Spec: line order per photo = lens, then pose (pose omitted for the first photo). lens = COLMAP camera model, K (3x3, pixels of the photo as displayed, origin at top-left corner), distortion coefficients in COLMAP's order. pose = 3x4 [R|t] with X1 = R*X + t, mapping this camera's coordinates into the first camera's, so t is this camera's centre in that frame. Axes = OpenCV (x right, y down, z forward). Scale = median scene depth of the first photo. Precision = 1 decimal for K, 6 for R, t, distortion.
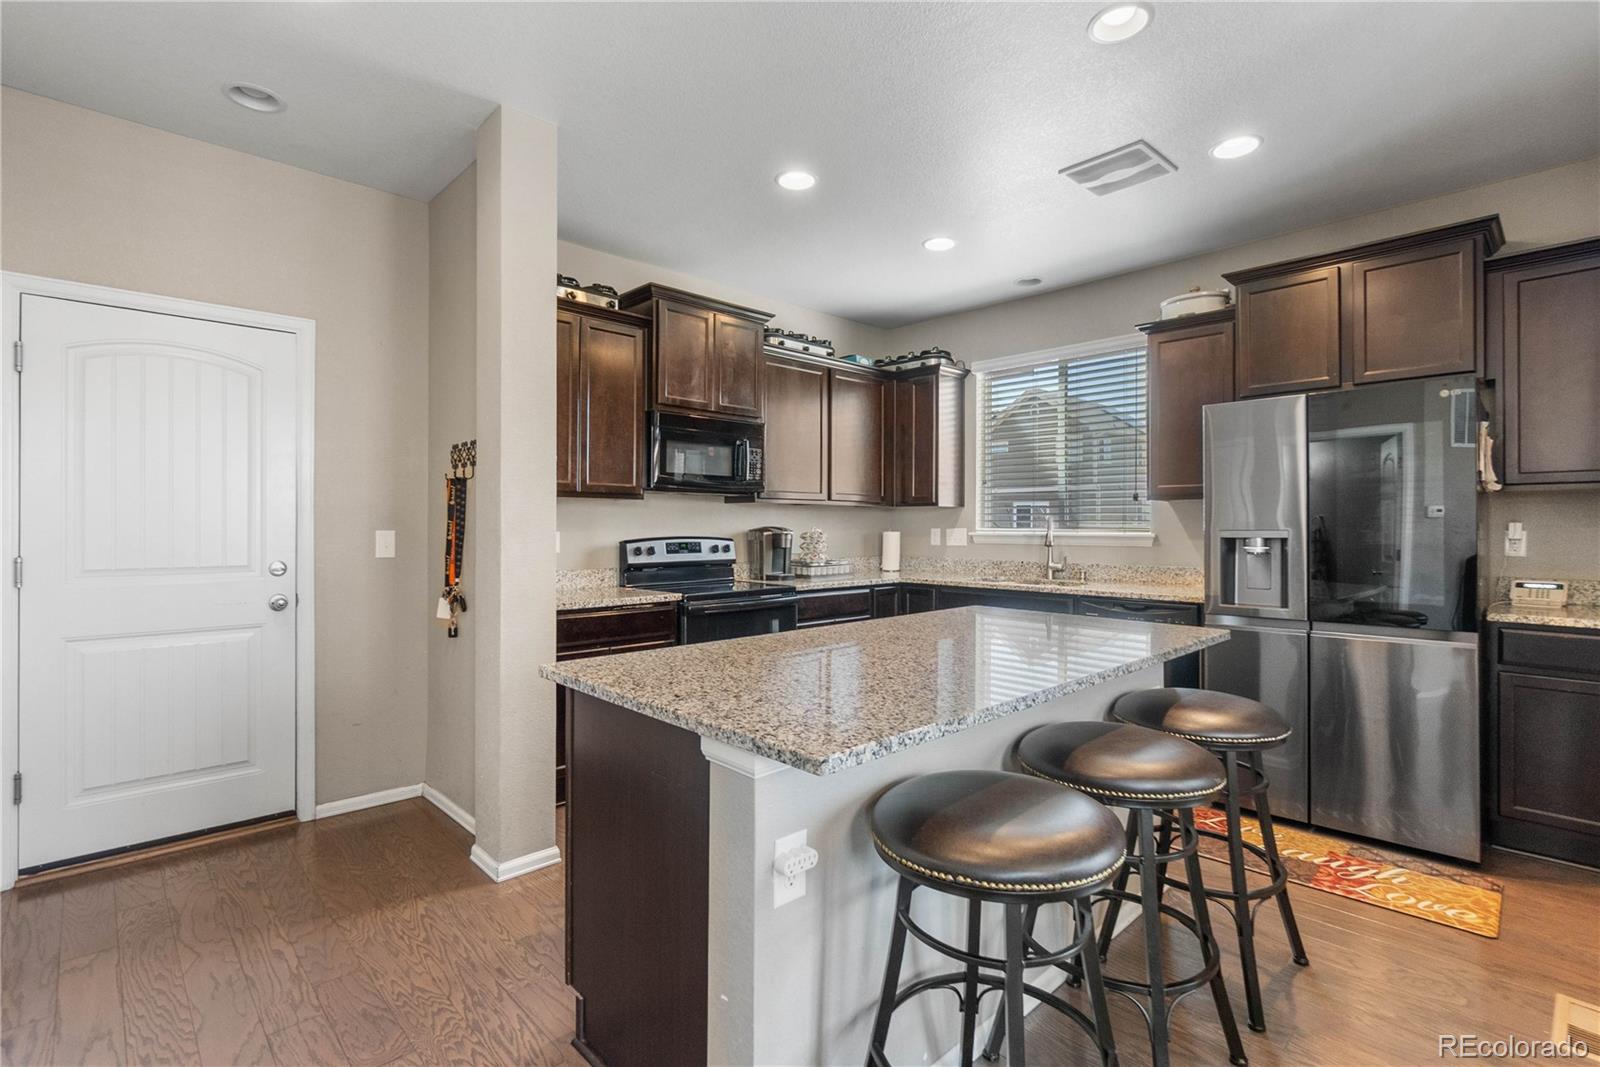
lens RADIAL K [[742.2, 0, 800.7], [0, 742.2, 528.1], [0, 0, 1]] dist [-0.000592, -0.000328]
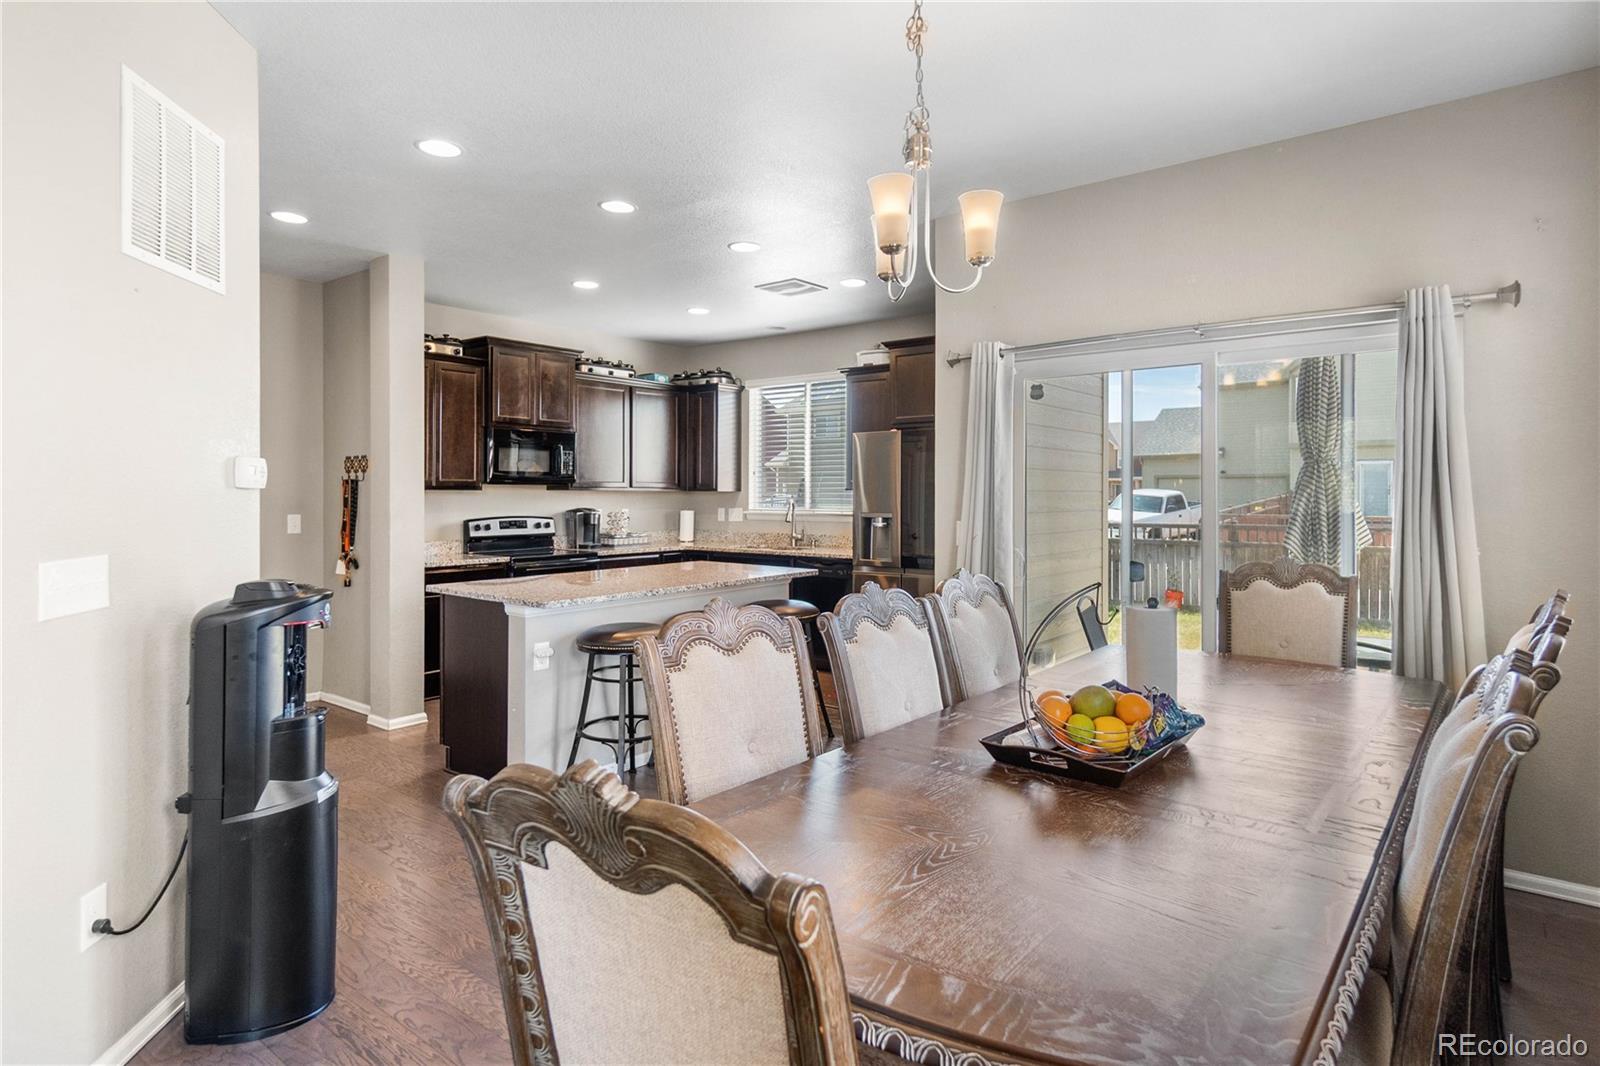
lens RADIAL K [[881.0, 0, 814.8], [0, 881.0, 502.2], [0, 0, 1]] dist [0.002301, -0.000547]
pose [[0.988938, -0.001513, 0.148319, 0.147271], [0.000479, 0.999975, 0.007010, -0.025451], [-0.148326, -0.006861, 0.988915, -0.666000]]
